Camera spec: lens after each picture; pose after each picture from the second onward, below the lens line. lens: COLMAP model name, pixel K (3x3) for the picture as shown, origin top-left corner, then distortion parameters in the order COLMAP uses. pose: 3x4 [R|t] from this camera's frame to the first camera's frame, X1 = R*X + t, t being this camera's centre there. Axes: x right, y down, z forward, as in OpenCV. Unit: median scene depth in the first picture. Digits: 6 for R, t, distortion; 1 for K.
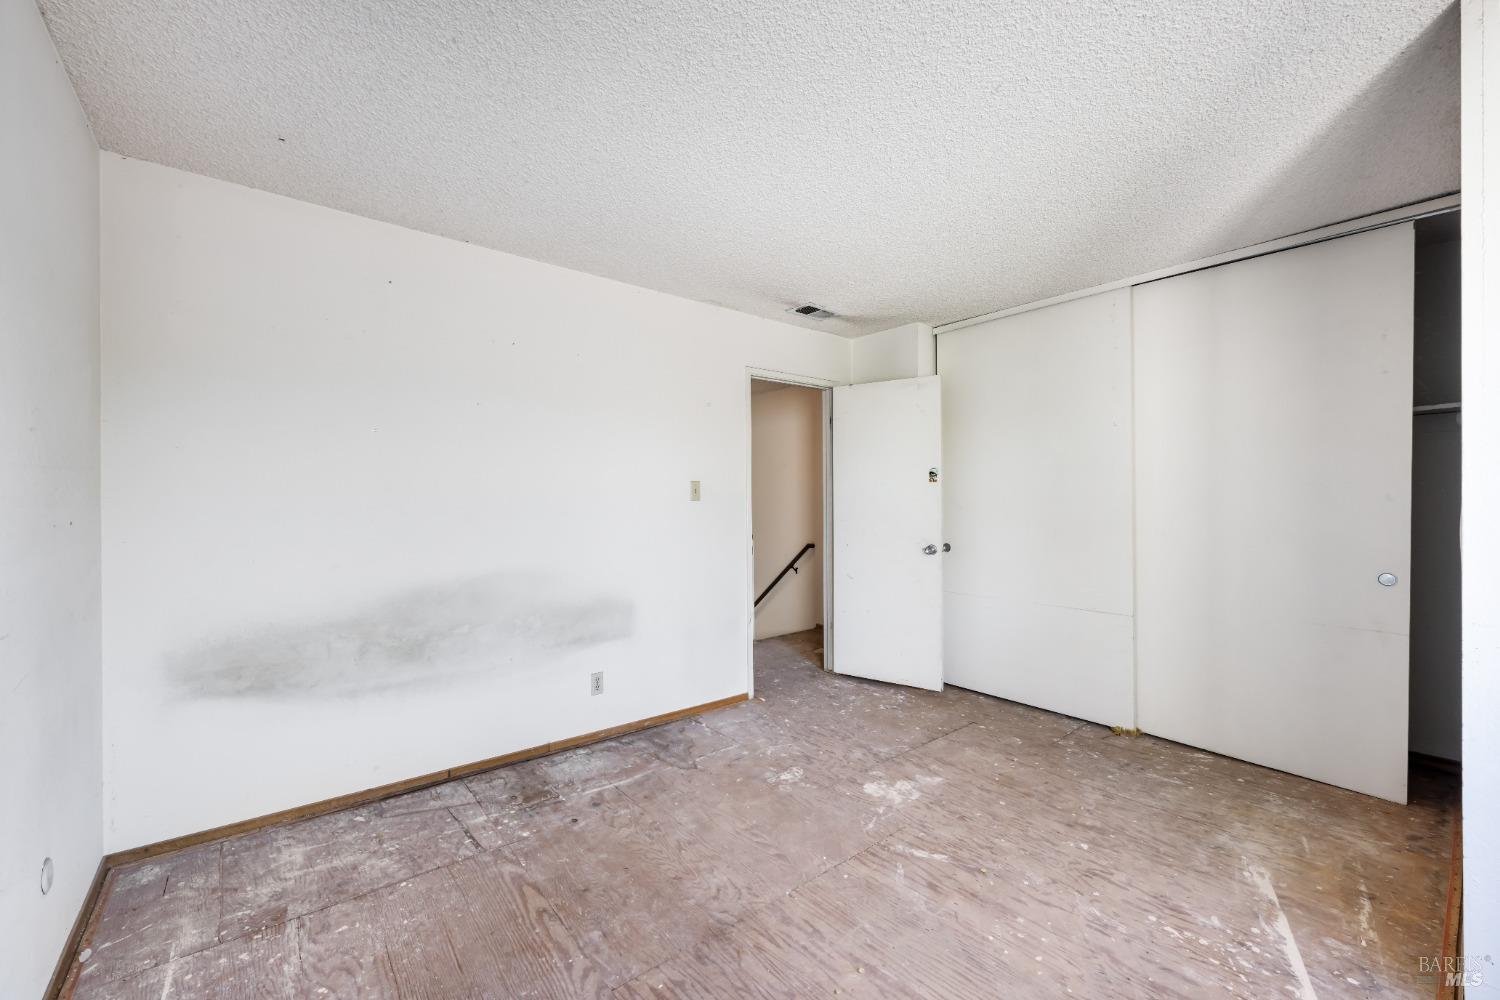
lens RADIAL K [[598.9, 0, 748.2], [0, 598.9, 497.1], [0, 0, 1]] dist [-0.001083, 0.000412]
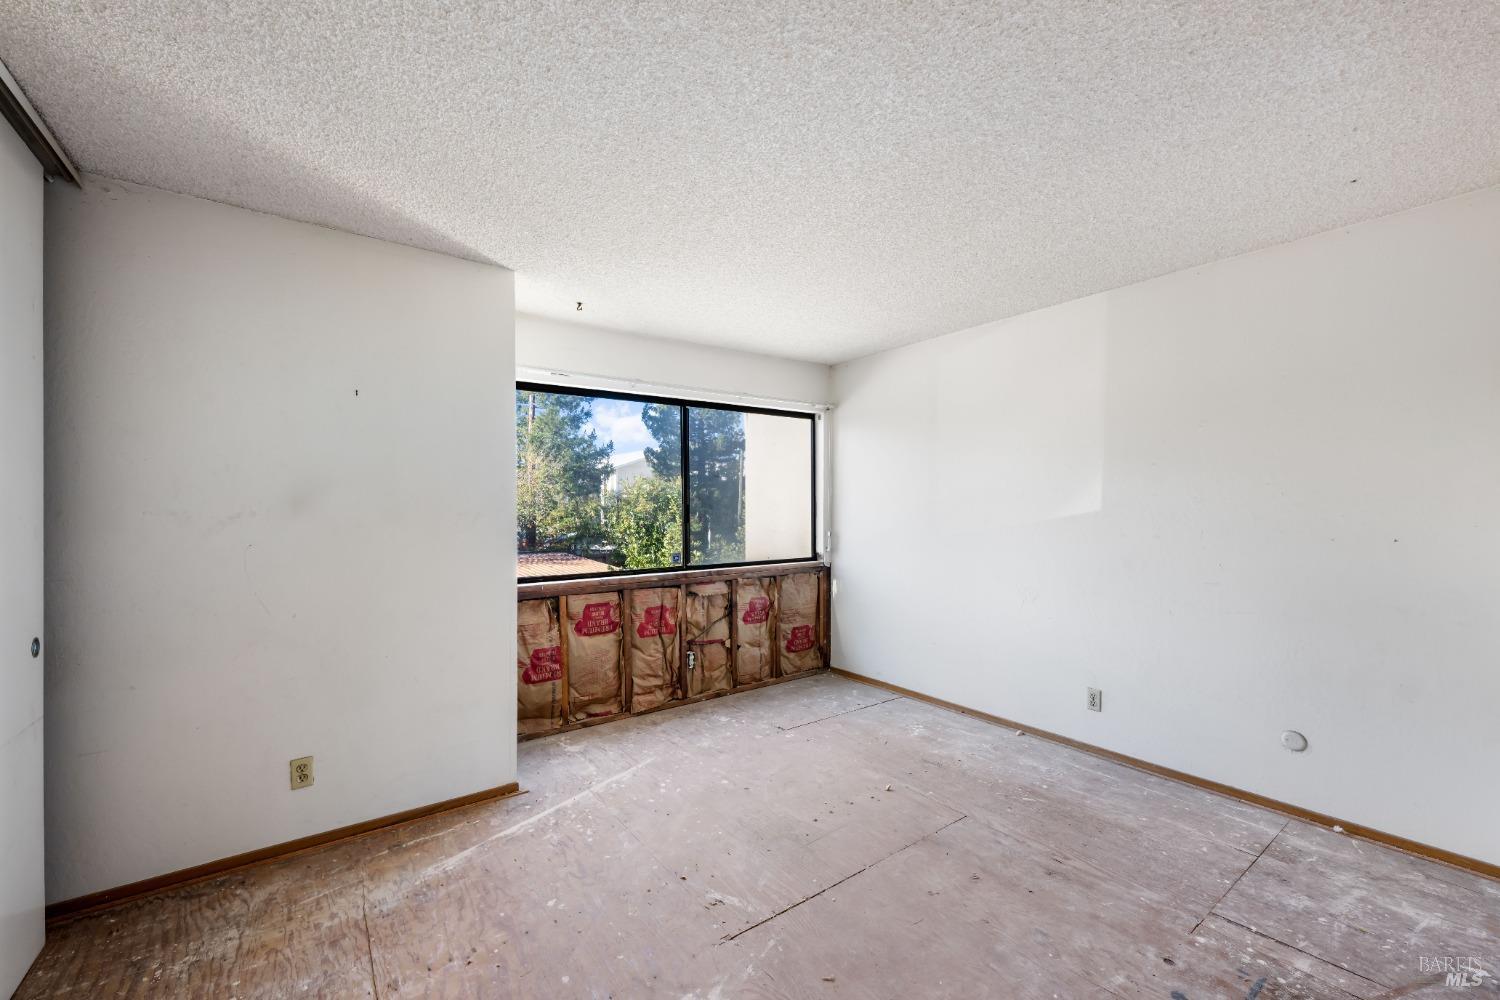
lens RADIAL K [[598.9, 0, 751.4], [0, 598.9, 515.4], [0, 0, 1]] dist [-0.001083, 0.000412]
pose [[-0.998790, 0.005296, 0.048899, 0.165962], [0.005584, 0.999968, 0.005759, -0.017835], [-0.048867, 0.006025, -0.998787, 1.561334]]
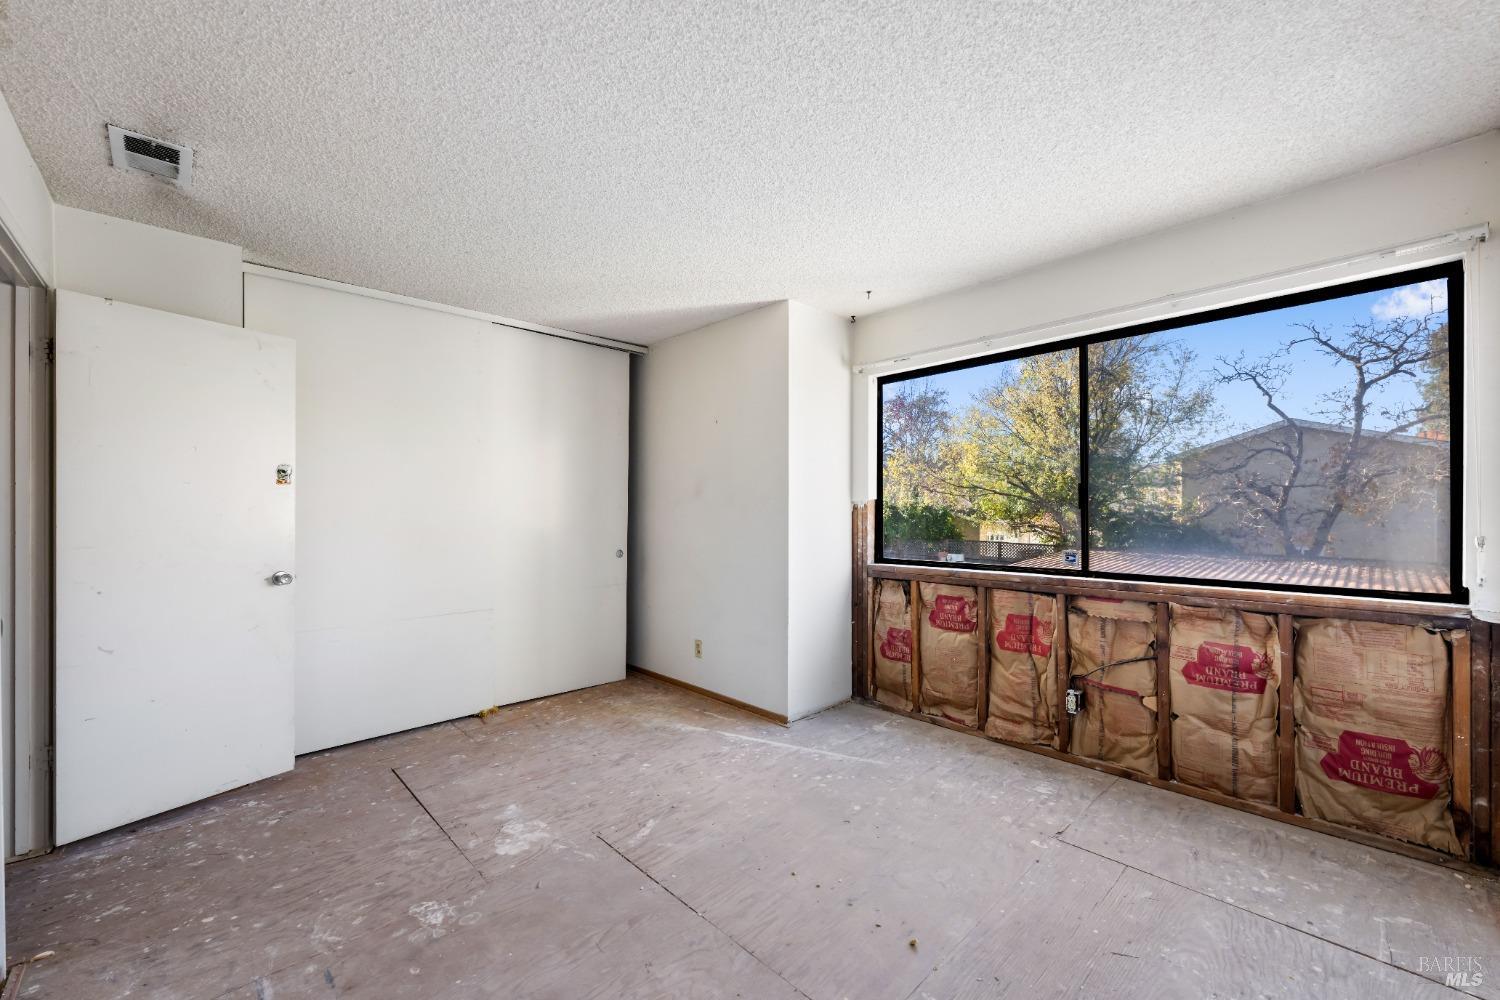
lens RADIAL K [[598.9, 0, 736.0], [0, 598.9, 510.2], [0, 0, 1]] dist [-0.001083, 0.000412]
pose [[-0.068247, -0.001601, 0.997667, -0.647758], [0.001238, 0.999998, 0.001690, 0.007671], [-0.997668, 0.001350, -0.068245, 0.727958]]
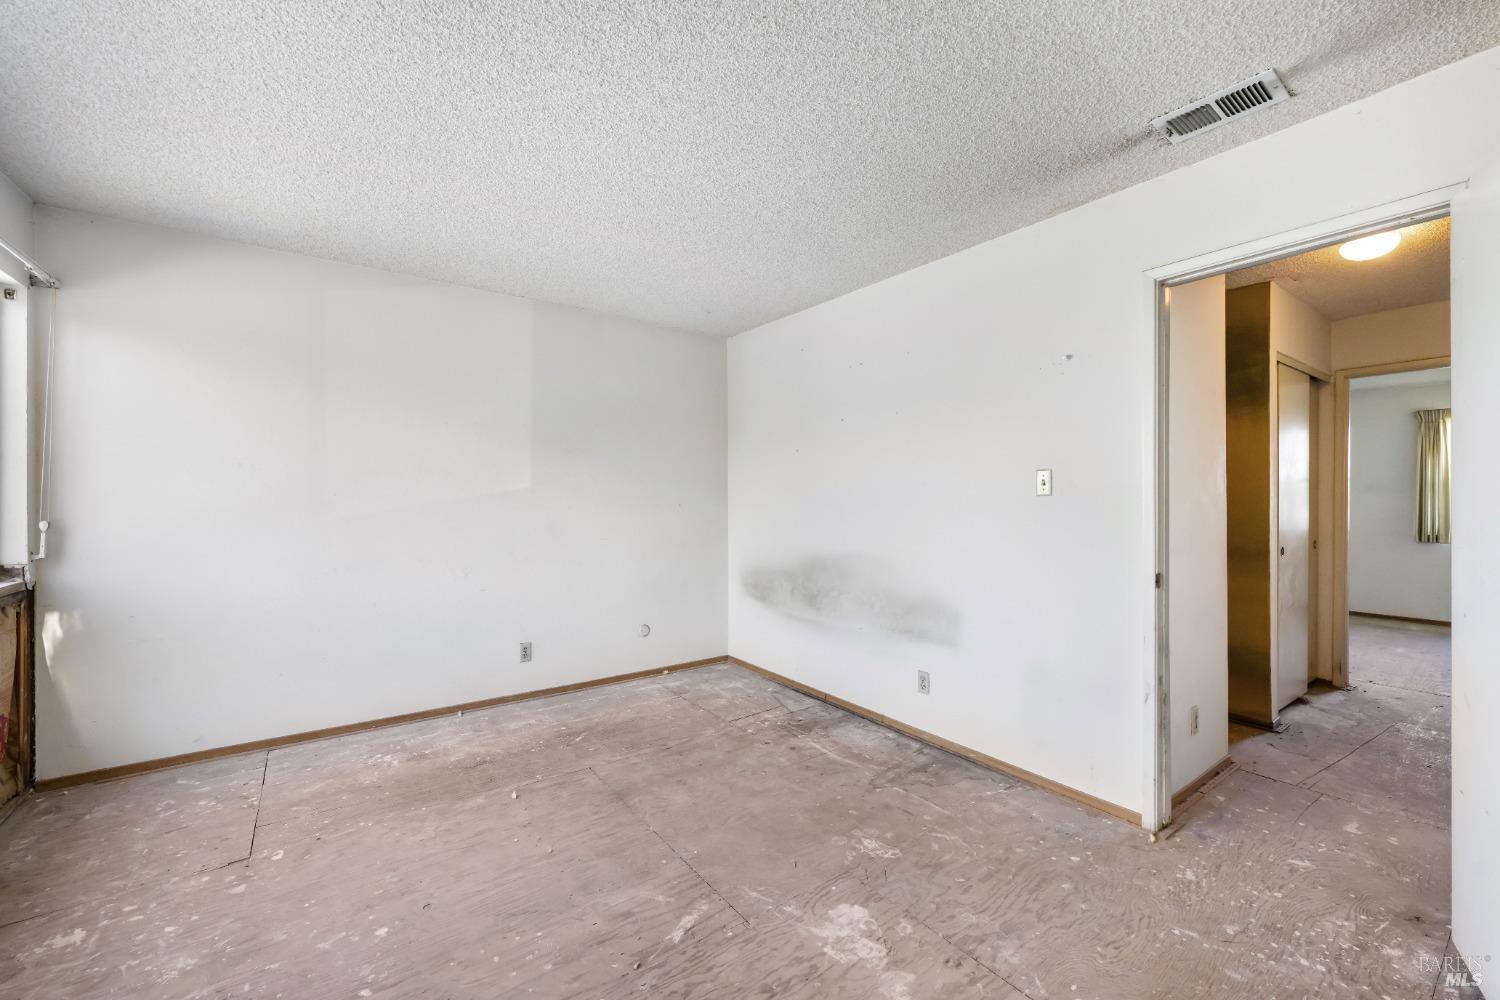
lens RADIAL K [[598.9, 0, 737.4], [0, 598.9, 505.9], [0, 0, 1]] dist [-0.001083, 0.000412]
pose [[-0.060330, 0.013910, -0.998082, 0.883524], [0.003460, 0.999900, 0.013726, 0.008598], [0.998172, -0.002625, -0.060372, 0.898236]]
